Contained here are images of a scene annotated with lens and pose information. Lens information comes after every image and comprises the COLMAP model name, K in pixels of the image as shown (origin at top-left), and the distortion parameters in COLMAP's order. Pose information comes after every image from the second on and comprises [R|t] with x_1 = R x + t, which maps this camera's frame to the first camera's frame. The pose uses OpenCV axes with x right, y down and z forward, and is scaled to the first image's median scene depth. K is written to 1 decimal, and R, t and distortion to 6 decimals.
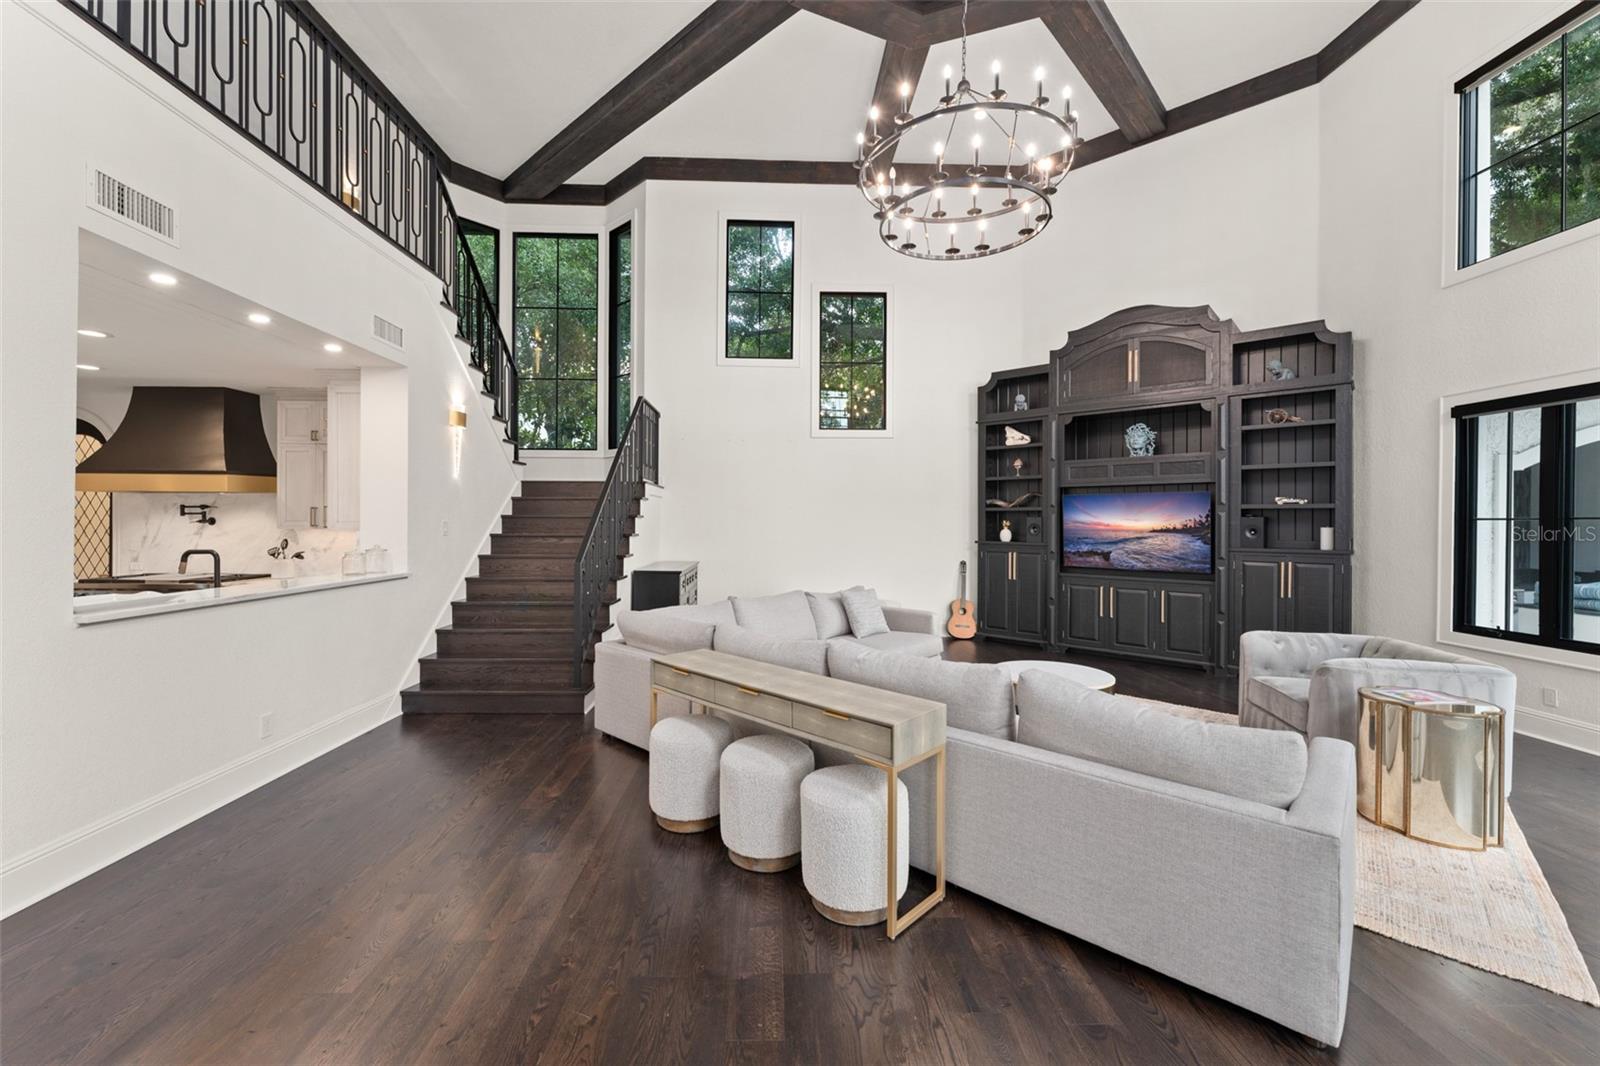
lens RADIAL K [[637.0, 0, 796.4], [0, 637.0, 528.6], [0, 0, 1]] dist [0.000280, 0.000224]
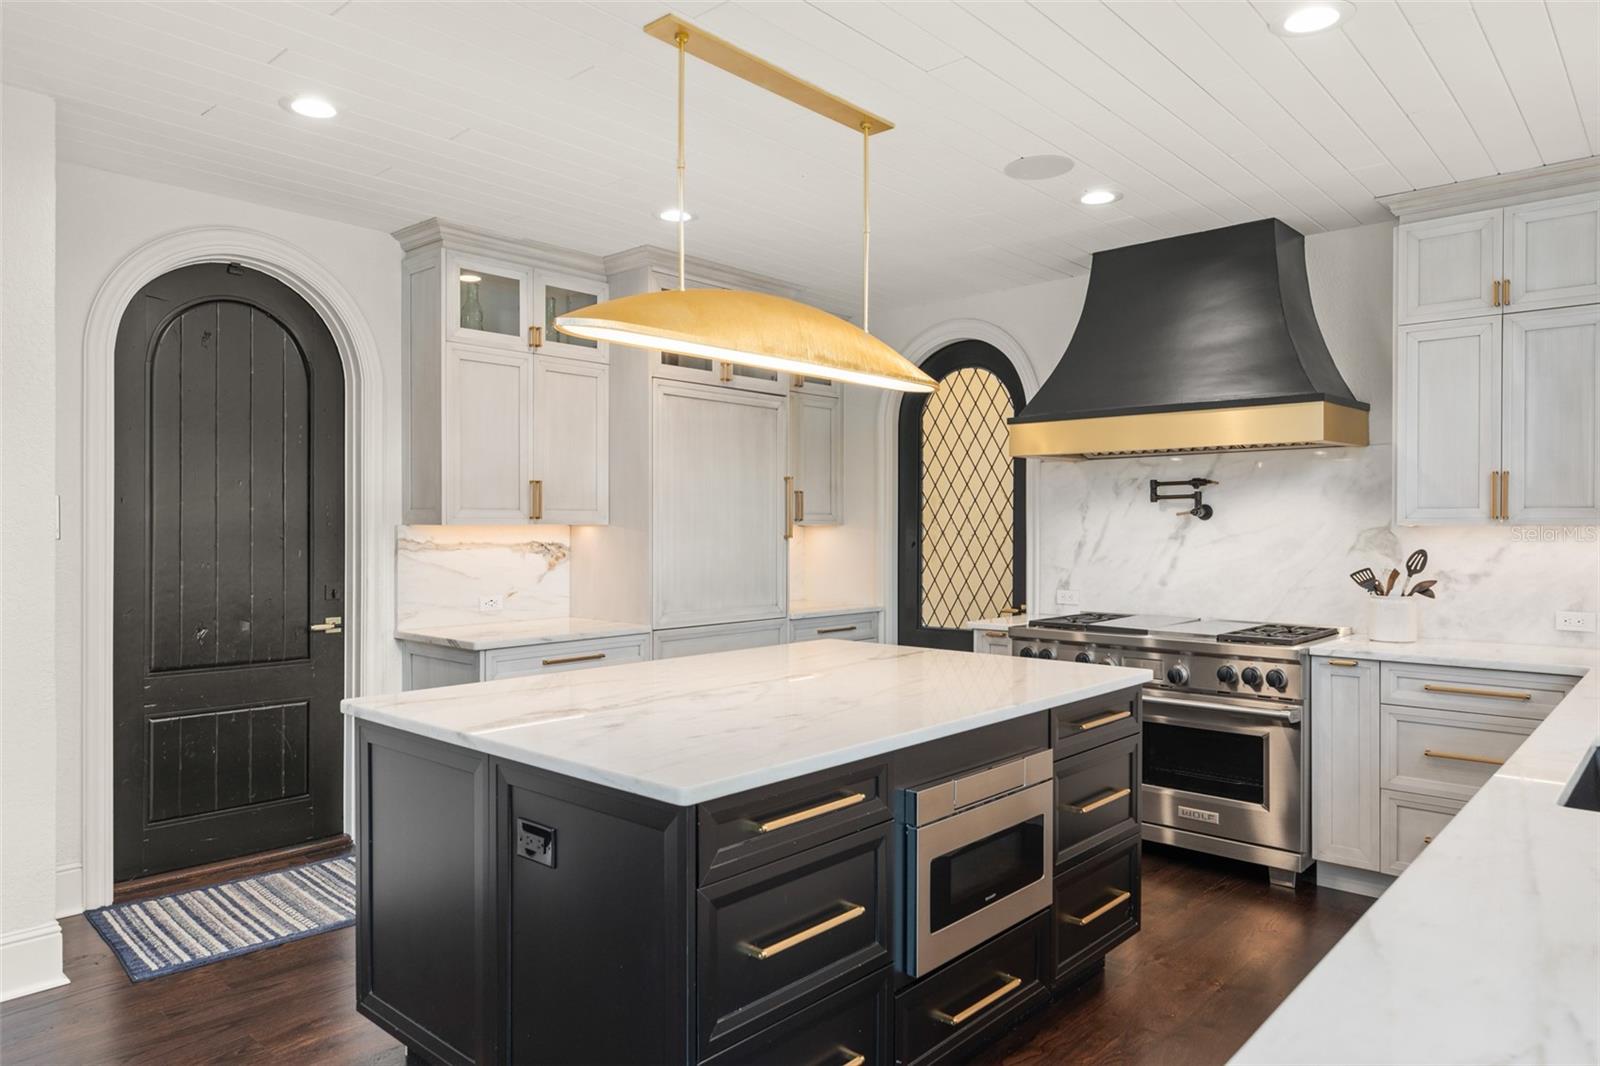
lens RADIAL K [[1025.4, 0, 800.2], [0, 1025.4, 543.6], [0, 0, 1]] dist [0.002384, -0.001010]
pose [[0.726868, 0.006531, -0.686746, -0.608000], [-0.004060, 0.999978, 0.005212, 0.009900], [0.686765, -0.001000, 0.726879, 0.214296]]
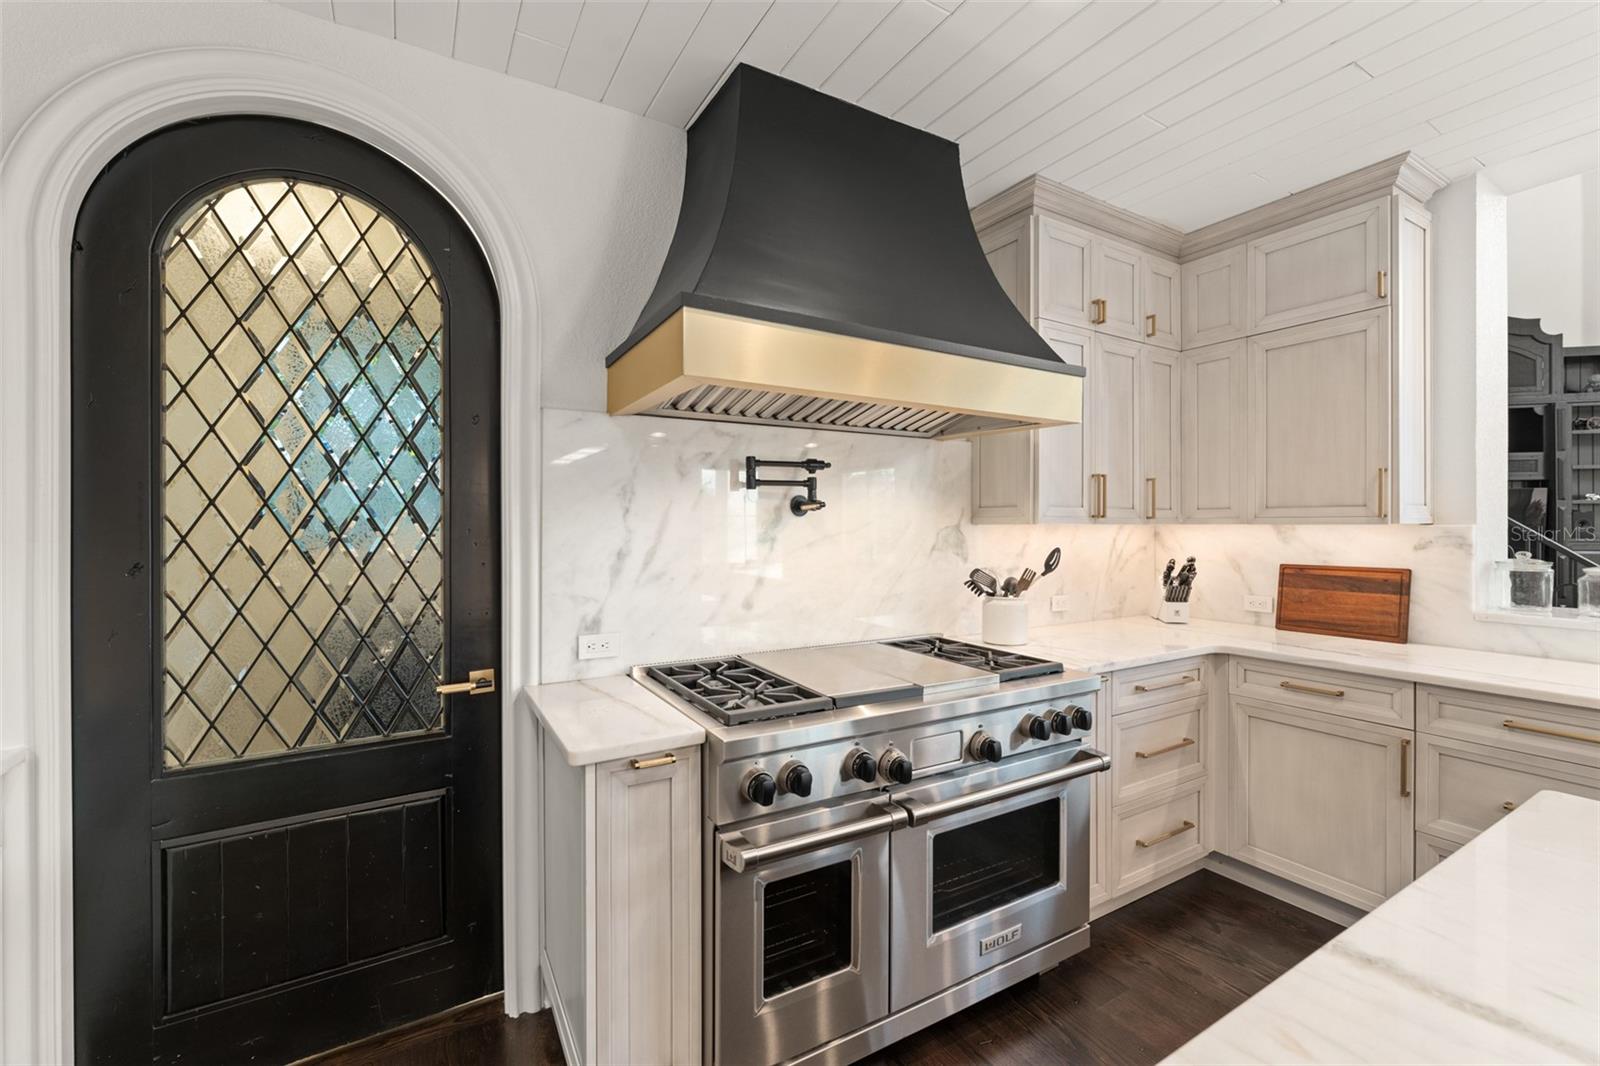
lens RADIAL K [[666.3, 0, 795.6], [0, 666.3, 537.3], [0, 0, 1]] dist [-0.000031, -0.000026]
pose [[0.873654, -0.014471, 0.486332, -1.120377], [0.017975, 0.999835, -0.002540, 0.007750], [-0.486215, 0.010960, 0.873771, 0.671004]]
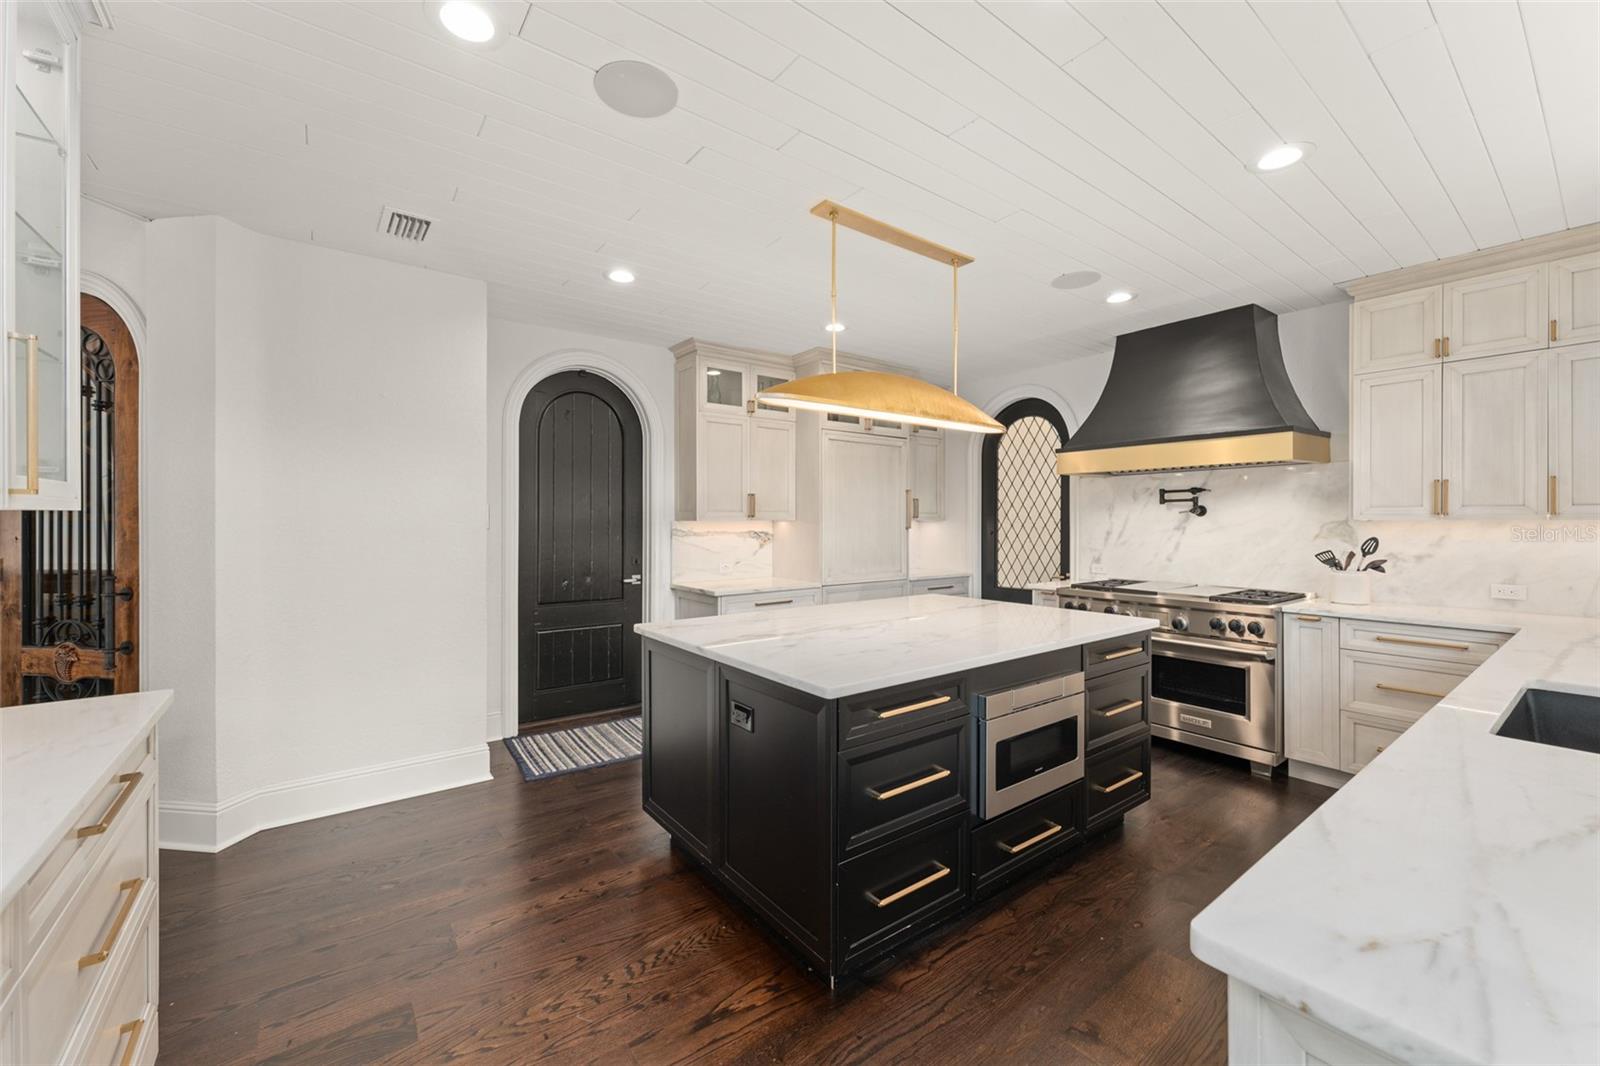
lens RADIAL K [[637.0, 0, 796.4], [0, 637.0, 528.6], [0, 0, 1]] dist [0.000280, 0.000224]
pose [[0.580119, 0.003067, -0.814526, -0.608223], [-0.004418, 0.999990, 0.000619, 0.009801], [0.814520, 0.003240, 0.580127, 0.226403]]
